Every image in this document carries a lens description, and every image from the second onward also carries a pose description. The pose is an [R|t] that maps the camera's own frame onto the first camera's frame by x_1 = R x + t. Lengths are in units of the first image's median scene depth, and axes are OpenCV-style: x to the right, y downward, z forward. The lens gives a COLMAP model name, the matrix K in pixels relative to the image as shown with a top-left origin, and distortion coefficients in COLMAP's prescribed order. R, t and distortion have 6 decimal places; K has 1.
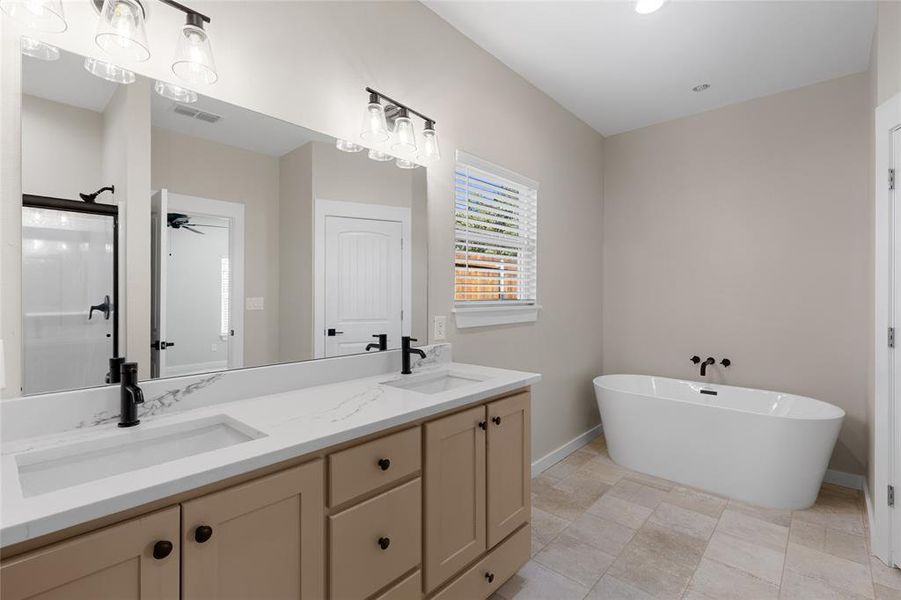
lens RADIAL K [[401.2, 0, 450.7], [0, 401.2, 297.2], [0, 0, 1]] dist [0.002517, -0.000067]
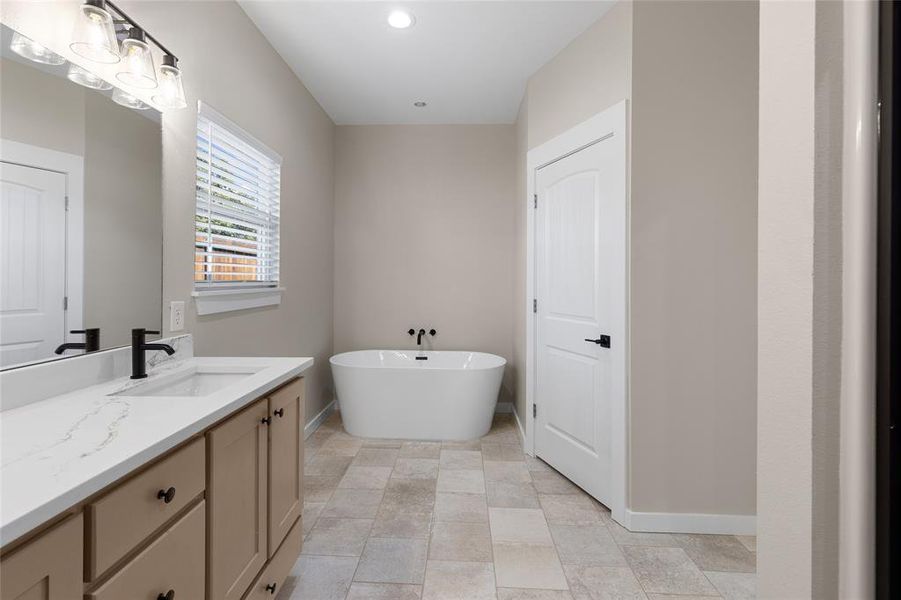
lens RADIAL K [[405.6, 0, 433.4], [0, 405.6, 278.9], [0, 0, 1]] dist [0.000344, -0.000629]
pose [[0.779170, 0.003580, 0.626802, -0.135471], [-0.002370, 0.999993, -0.002766, 0.003341], [-0.626808, 0.000670, 0.779173, 0.044501]]
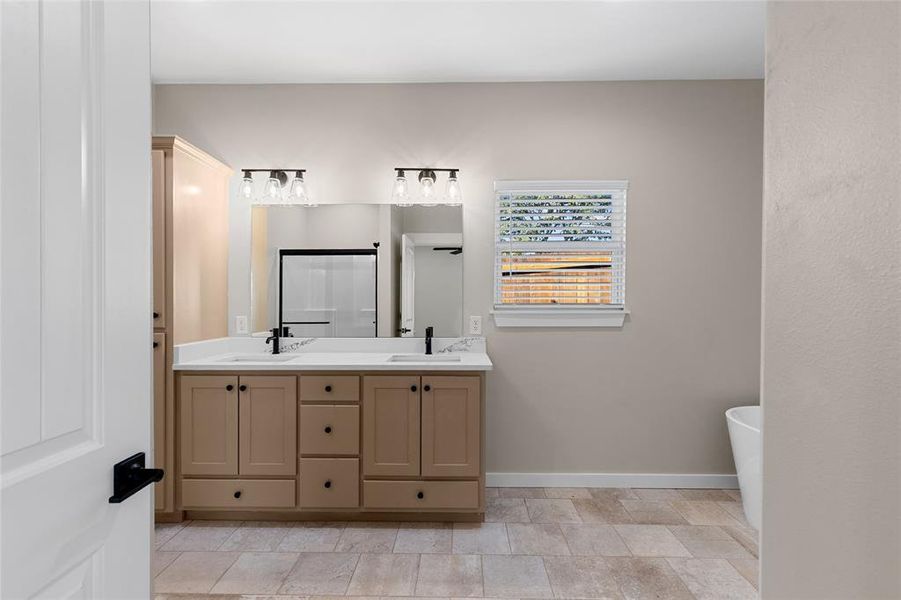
lens RADIAL K [[401.6, 0, 454.8], [0, 401.6, 302.0], [0, 0, 1]] dist [0.000359, -0.000011]
pose [[0.676336, 0.003455, -0.736585, 0.865612], [-0.001735, 0.999994, 0.003097, -0.000999], [0.736591, -0.000816, 0.676338, 0.080624]]
